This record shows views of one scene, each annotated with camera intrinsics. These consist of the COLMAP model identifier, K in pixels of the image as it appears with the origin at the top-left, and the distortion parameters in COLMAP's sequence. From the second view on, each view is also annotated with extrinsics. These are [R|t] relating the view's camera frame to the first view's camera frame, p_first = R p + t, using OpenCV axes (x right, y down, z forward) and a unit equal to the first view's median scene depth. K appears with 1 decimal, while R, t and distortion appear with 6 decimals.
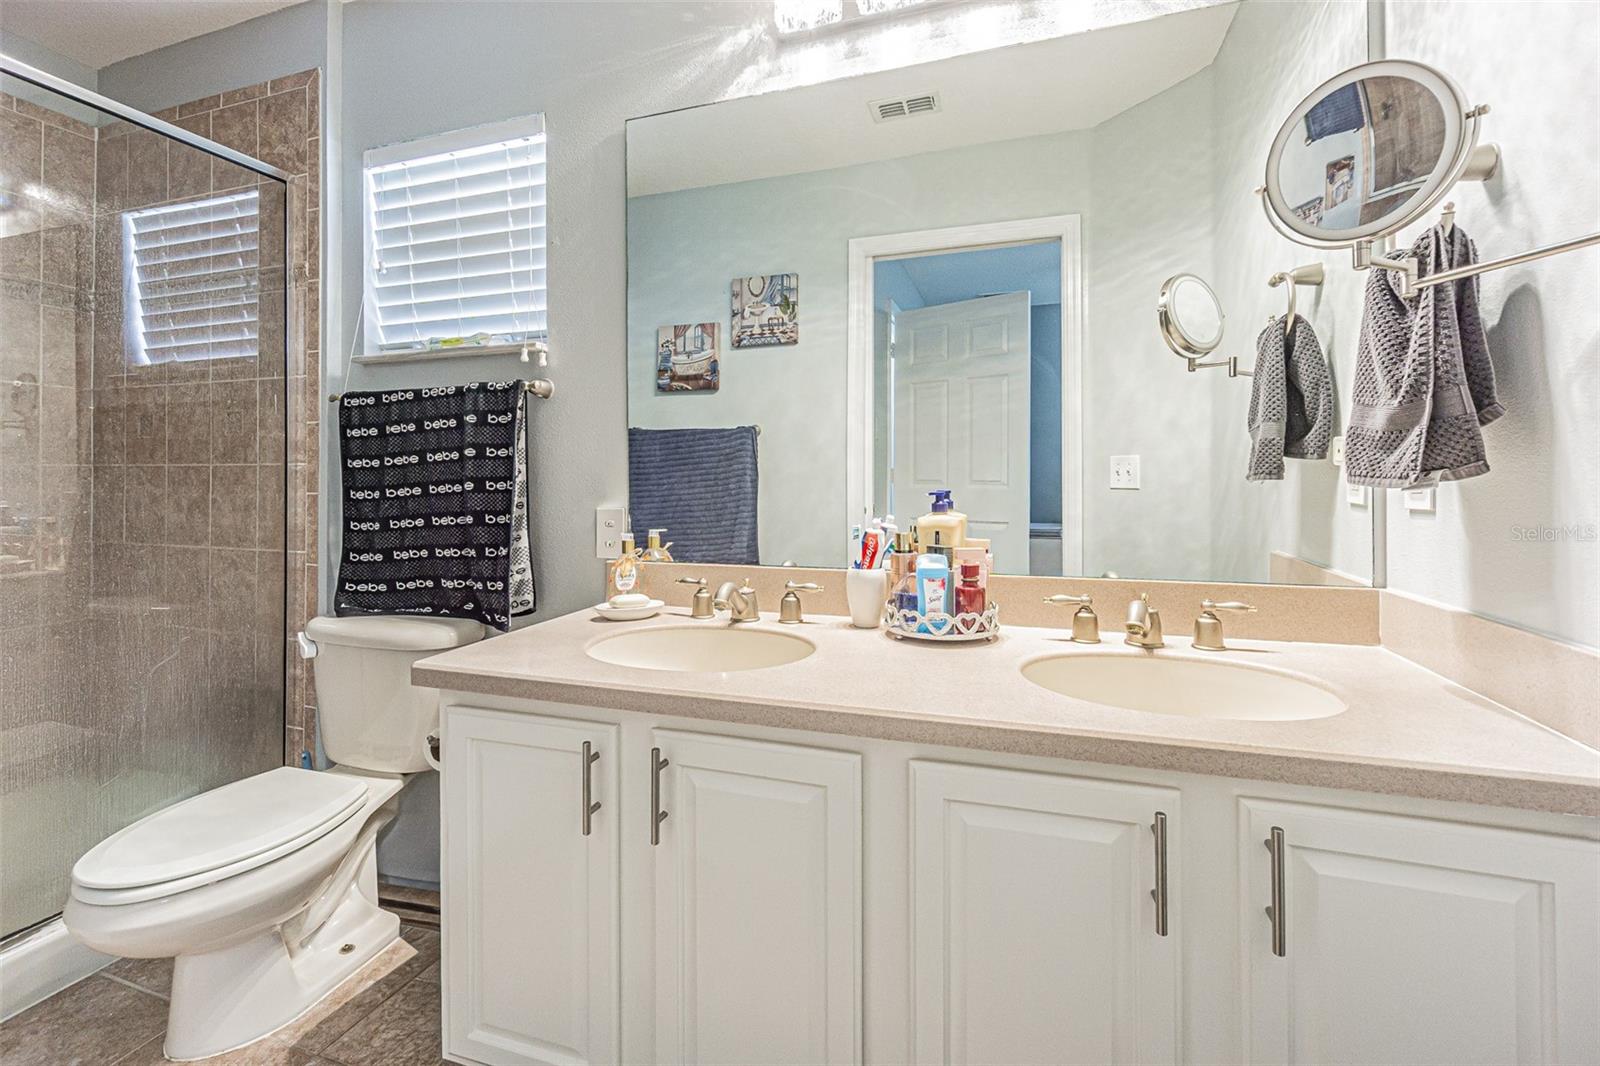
lens RADIAL K [[700.9, 0, 795.6], [0, 700.9, 472.4], [0, 0, 1]] dist [-0.001787, -0.000237]
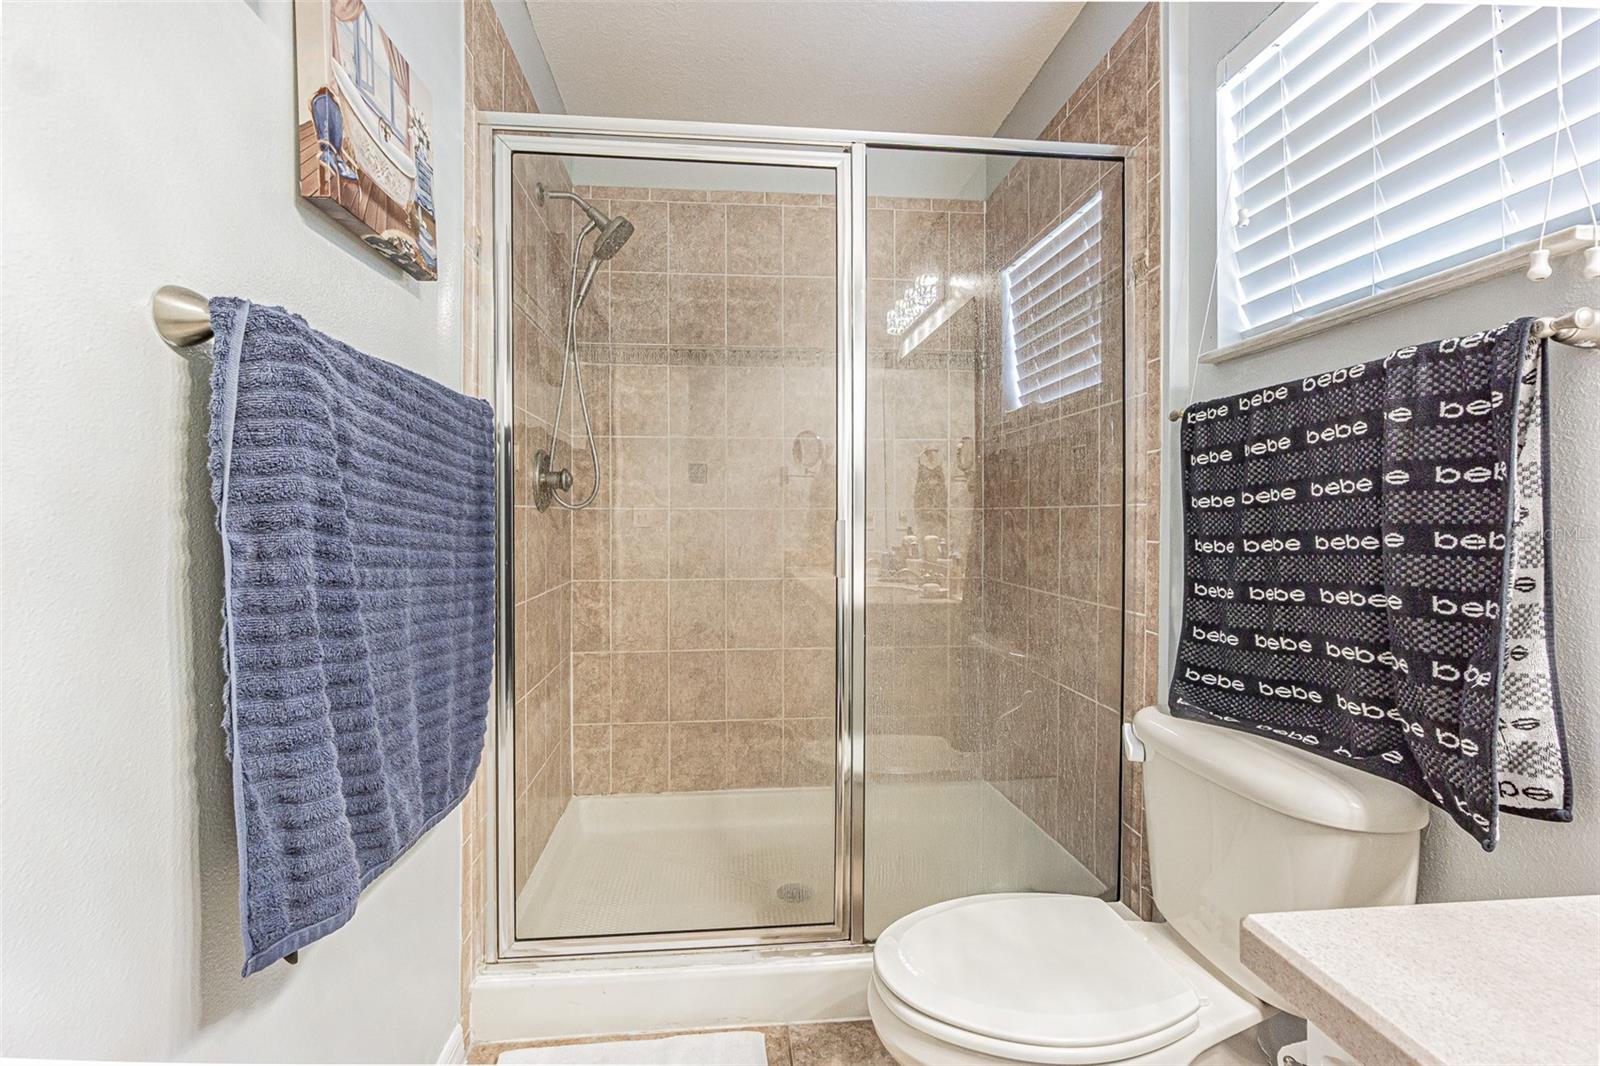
lens RADIAL K [[689.8, 0, 778.9], [0, 689.8, 521.0], [0, 0, 1]] dist [-0.009766, 0.004829]
pose [[0.391344, 0.006931, -0.920219, -0.155694], [0.001456, 0.999966, 0.008151, -0.000233], [0.920243, -0.004530, 0.391320, 0.336793]]
